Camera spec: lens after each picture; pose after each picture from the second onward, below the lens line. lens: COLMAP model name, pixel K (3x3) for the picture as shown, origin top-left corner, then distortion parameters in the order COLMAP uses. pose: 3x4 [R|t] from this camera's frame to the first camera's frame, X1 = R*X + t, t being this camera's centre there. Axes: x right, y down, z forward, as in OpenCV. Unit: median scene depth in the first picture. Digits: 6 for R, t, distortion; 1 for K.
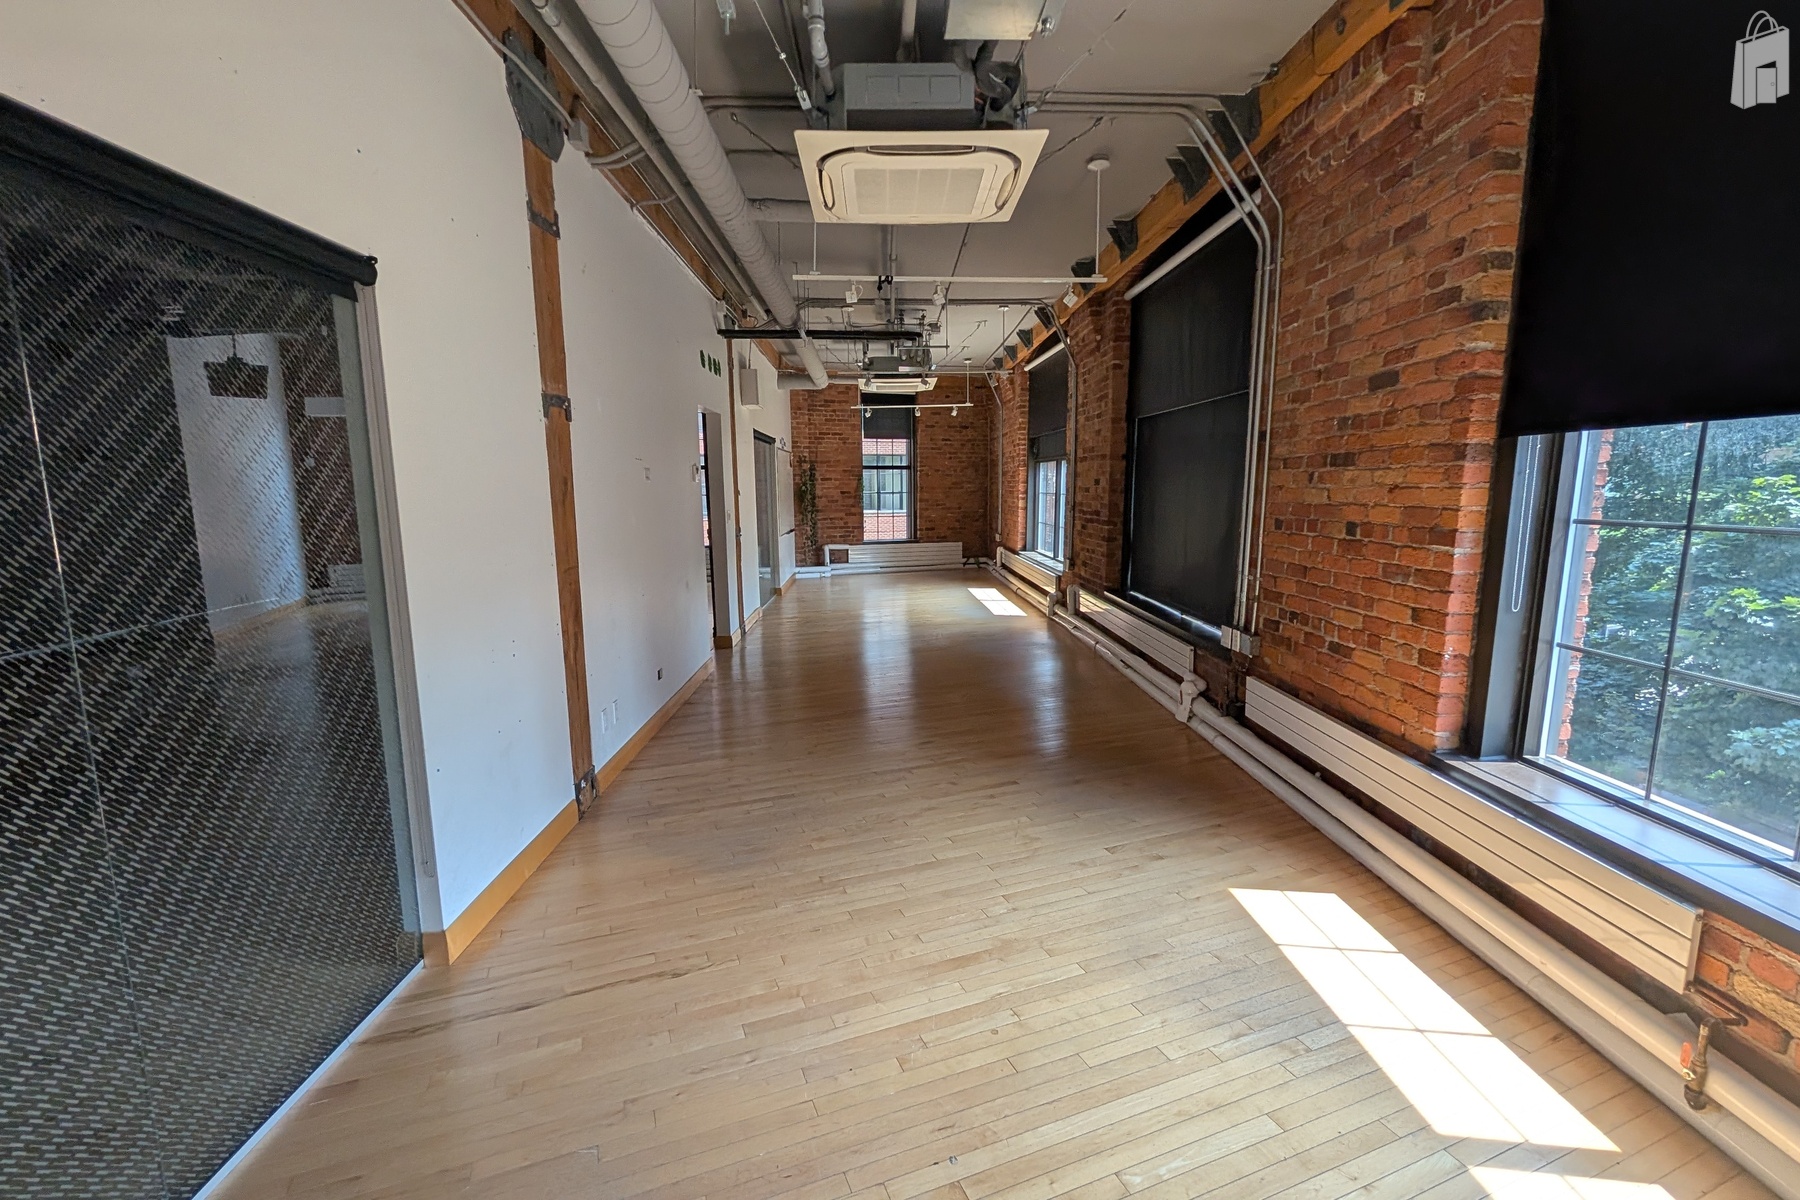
lens RADIAL K [[775.6, 0, 904.4], [0, 775.6, 604.5], [0, 0, 1]] dist [0.001199, -0.000018]
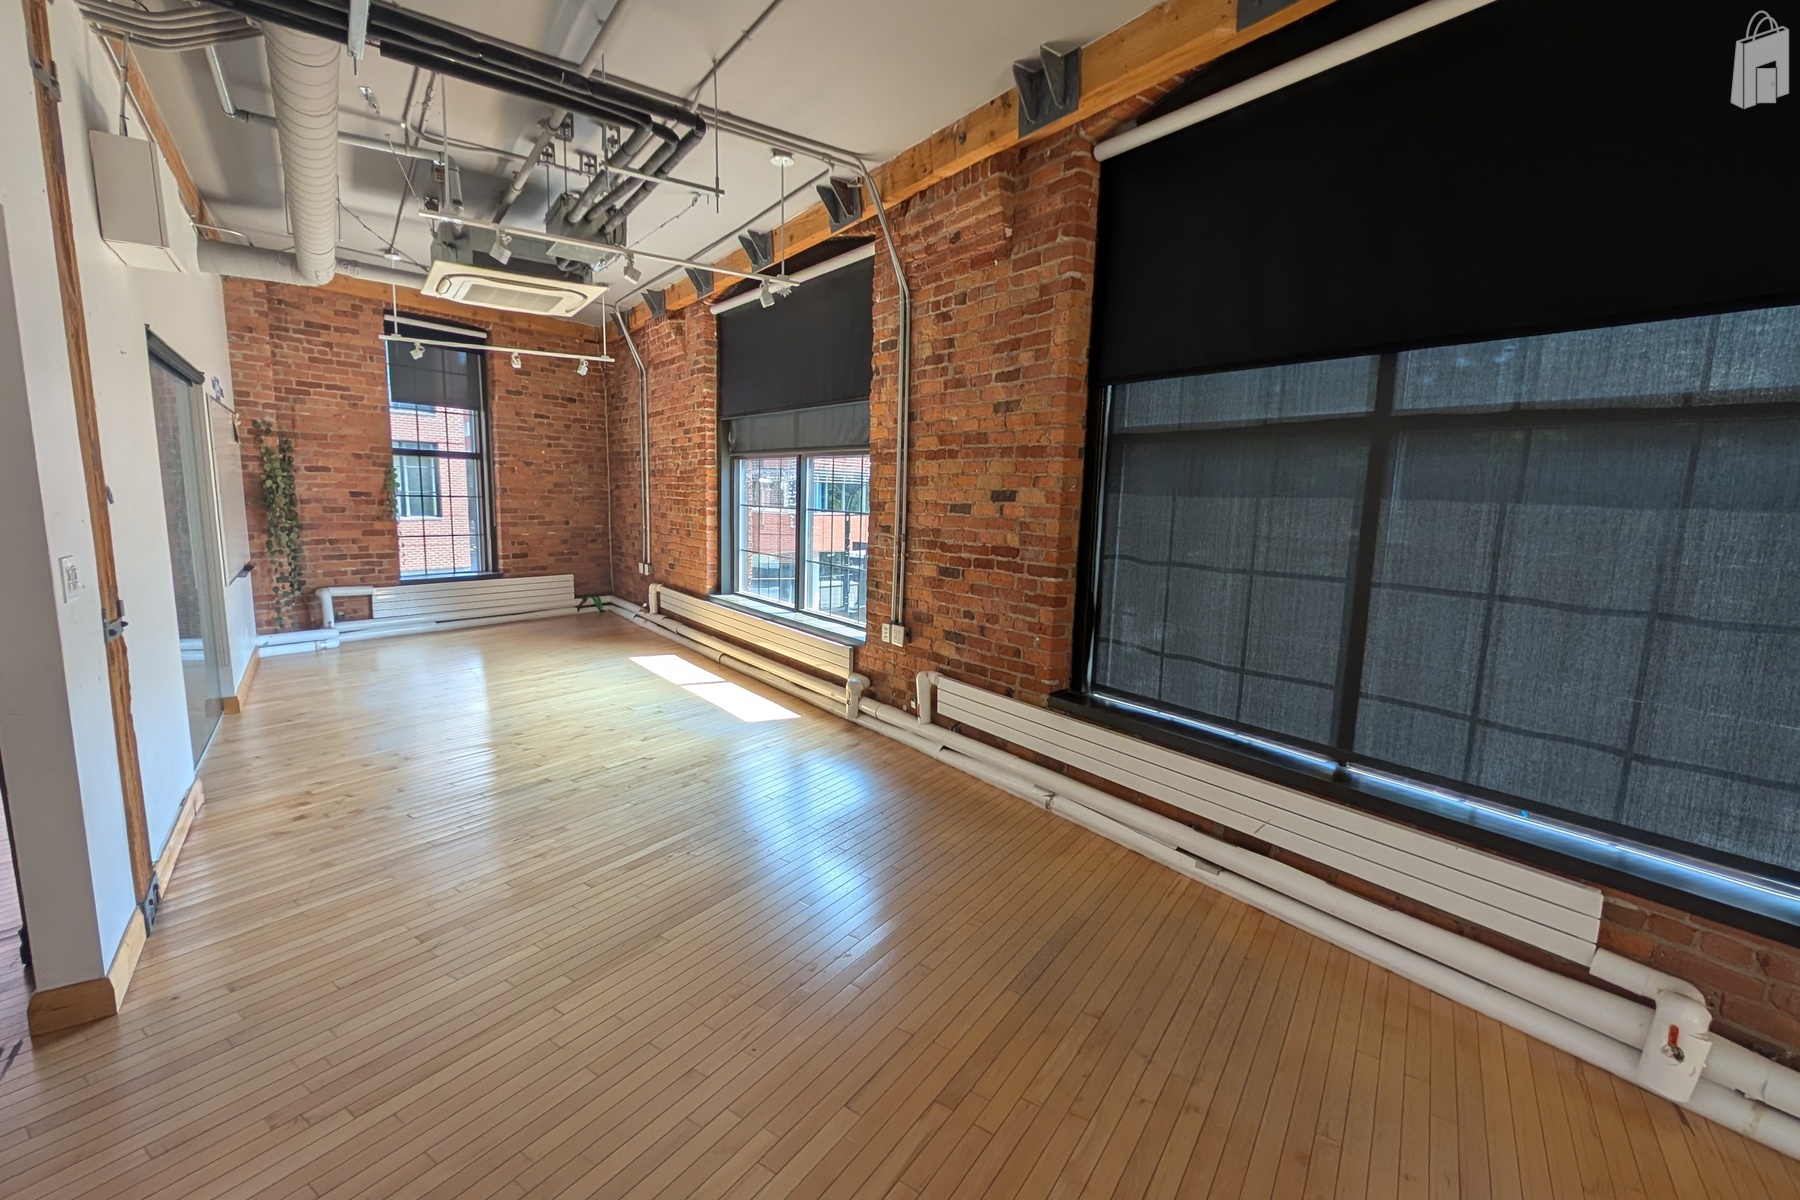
lens RADIAL K [[765.1, 0, 882.9], [0, 765.1, 606.1], [0, 0, 1]] dist [0.000870, 0.000192]
pose [[0.829535, -0.052378, 0.555993, -0.078332], [0.053776, 0.998457, 0.013828, -0.053376], [-0.555859, 0.018428, 0.831072, 0.347004]]
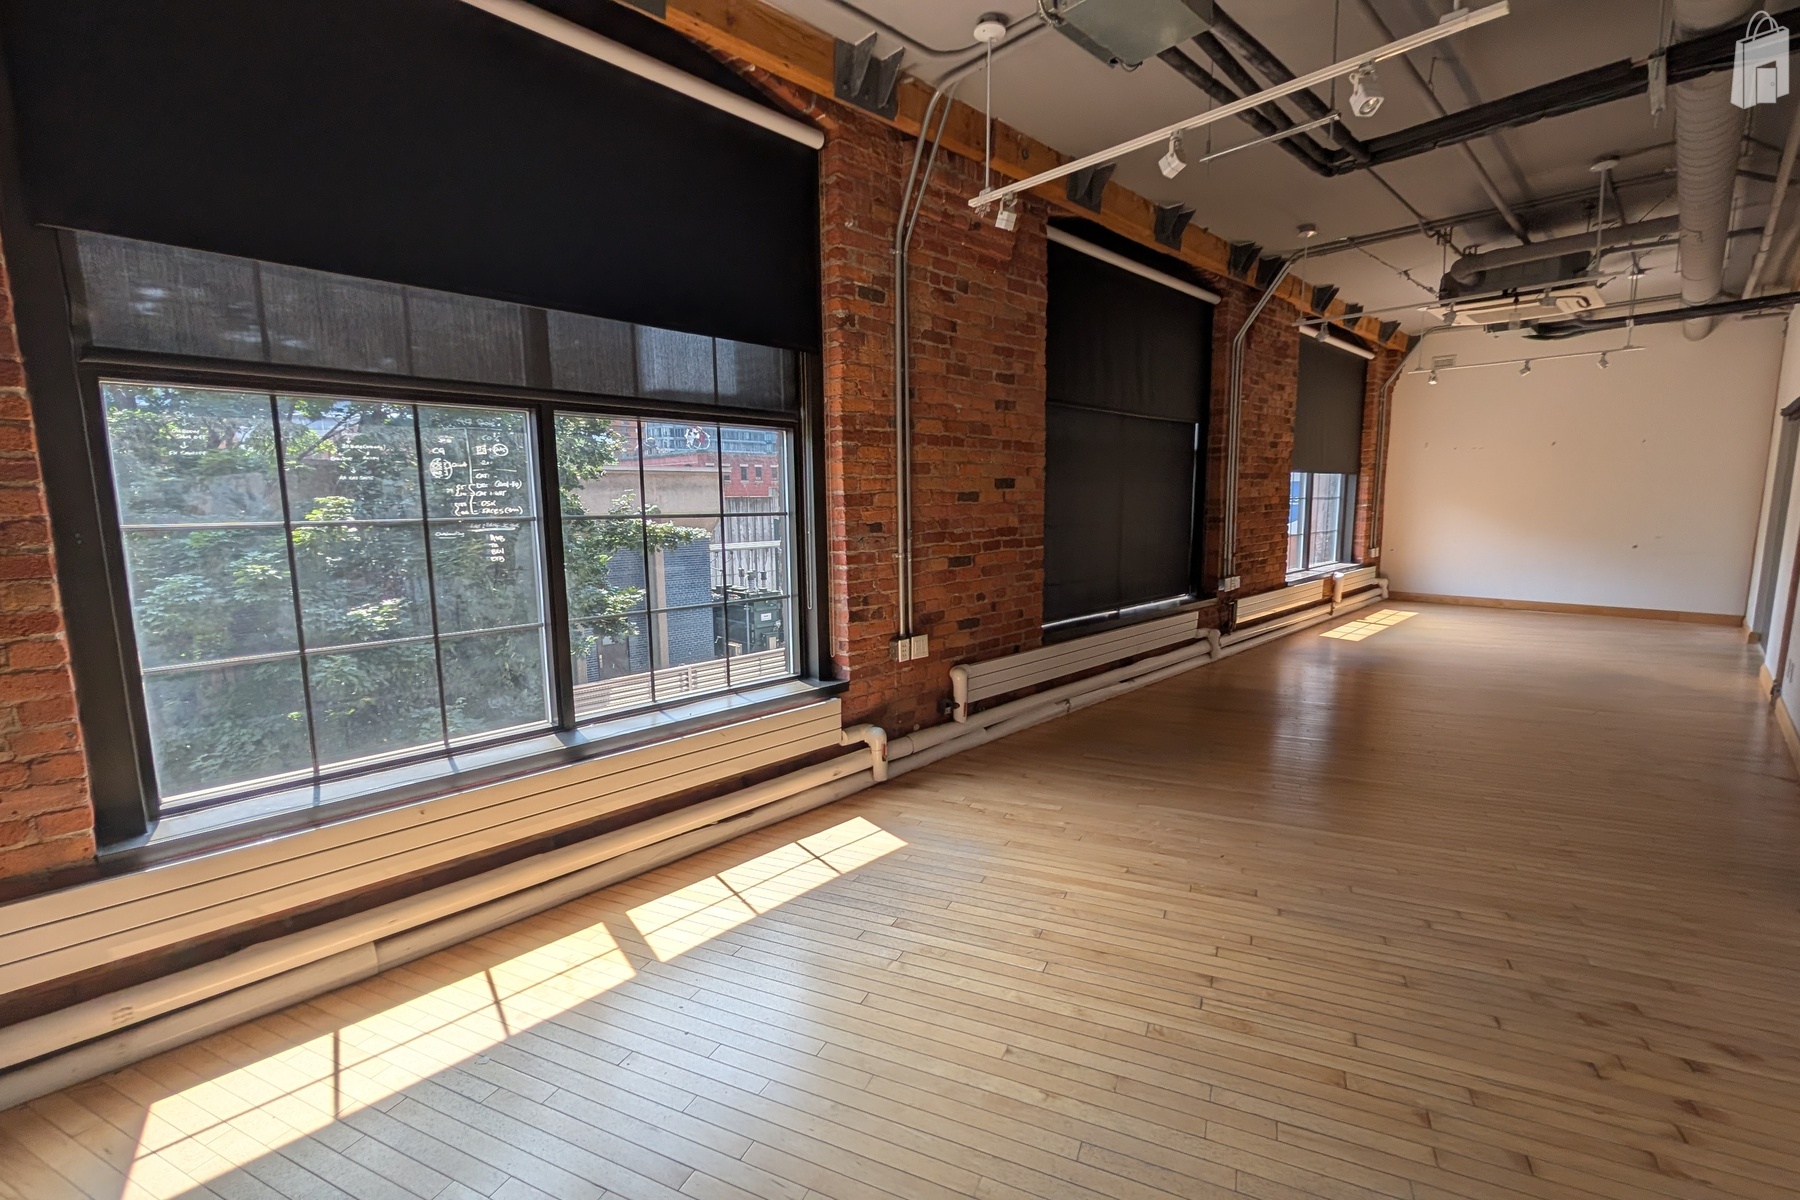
lens RADIAL K [[775.6, 0, 904.4], [0, 775.6, 604.5], [0, 0, 1]] dist [0.001199, -0.000018]
pose [[-0.684356, -0.091348, 0.723403, -0.096983], [0.123477, 0.963273, 0.238450, -0.131315], [-0.718617, 0.252508, -0.647942, 0.876967]]
